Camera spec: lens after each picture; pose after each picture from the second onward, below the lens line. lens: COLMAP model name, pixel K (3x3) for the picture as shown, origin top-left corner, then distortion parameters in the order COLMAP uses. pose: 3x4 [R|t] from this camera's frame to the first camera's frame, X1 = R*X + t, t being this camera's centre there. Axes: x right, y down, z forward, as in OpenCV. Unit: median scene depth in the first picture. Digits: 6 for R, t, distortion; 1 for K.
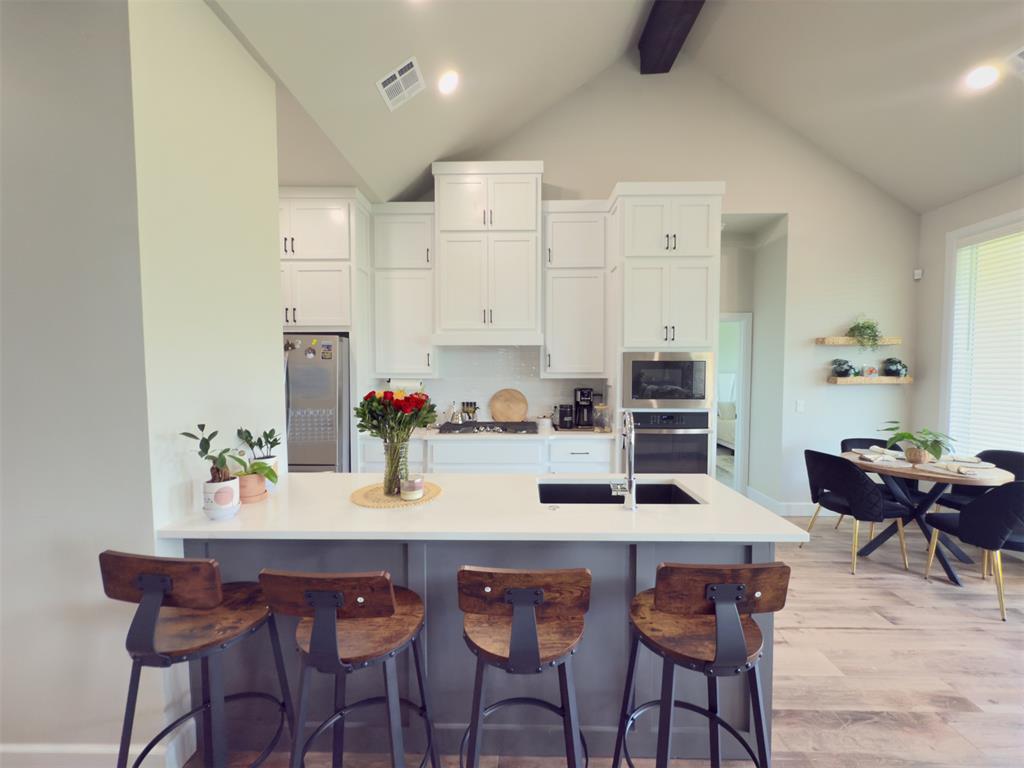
lens RADIAL K [[408.1, 0, 512.0], [0, 408.1, 384.0], [0, 0, 1]] dist [0.001252, 0.000050]
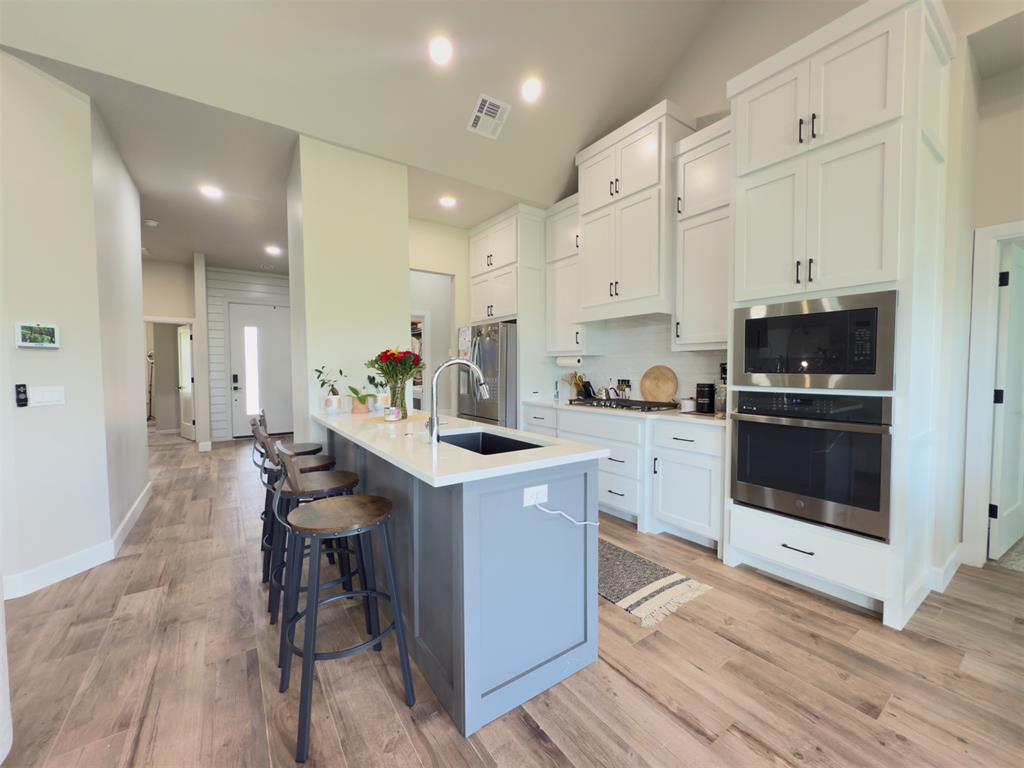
lens RADIAL K [[408.1, 0, 512.0], [0, 408.1, 384.0], [0, 0, 1]] dist [0.001252, 0.000050]
pose [[0.588720, 0.029453, -0.807800, 0.581431], [-0.028452, 0.999472, 0.015706, 0.051790], [0.807836, 0.013737, 0.589248, 0.225799]]
